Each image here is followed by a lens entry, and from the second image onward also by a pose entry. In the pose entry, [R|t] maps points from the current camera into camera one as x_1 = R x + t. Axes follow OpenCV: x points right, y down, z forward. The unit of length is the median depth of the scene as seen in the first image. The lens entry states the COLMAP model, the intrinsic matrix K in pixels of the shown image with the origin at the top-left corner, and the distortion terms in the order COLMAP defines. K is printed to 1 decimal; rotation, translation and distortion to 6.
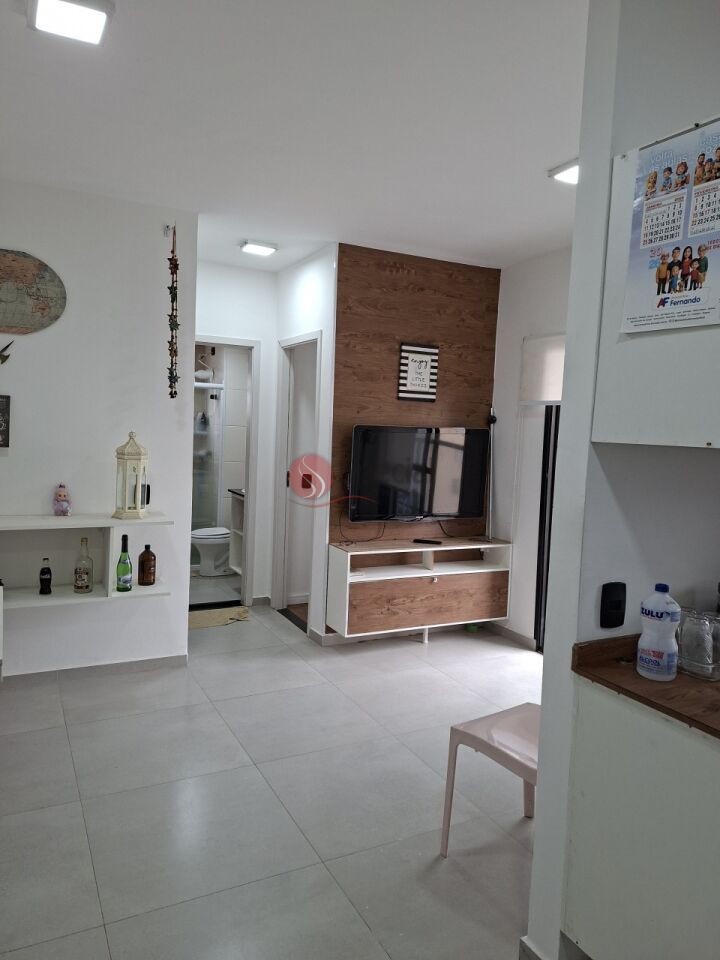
lens RADIAL K [[663.8, 0, 350.7], [0, 663.8, 481.0], [0, 0, 1]] dist [0.021223, -0.032948]
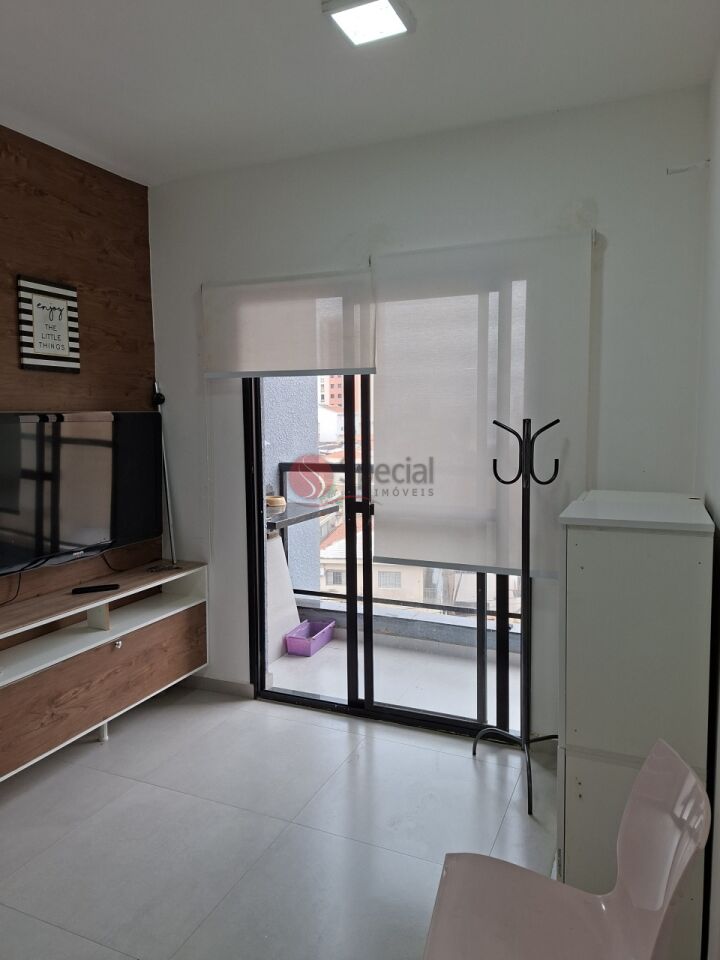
lens RADIAL K [[663.8, 0, 385.2], [0, 663.8, 475.2], [0, 0, 1]] dist [0.021223, -0.032948]
pose [[0.755441, -0.100028, 0.647536, -0.079538], [0.087393, 0.994830, 0.051720, -0.027524], [-0.649362, 0.017519, 0.760278, 0.313406]]
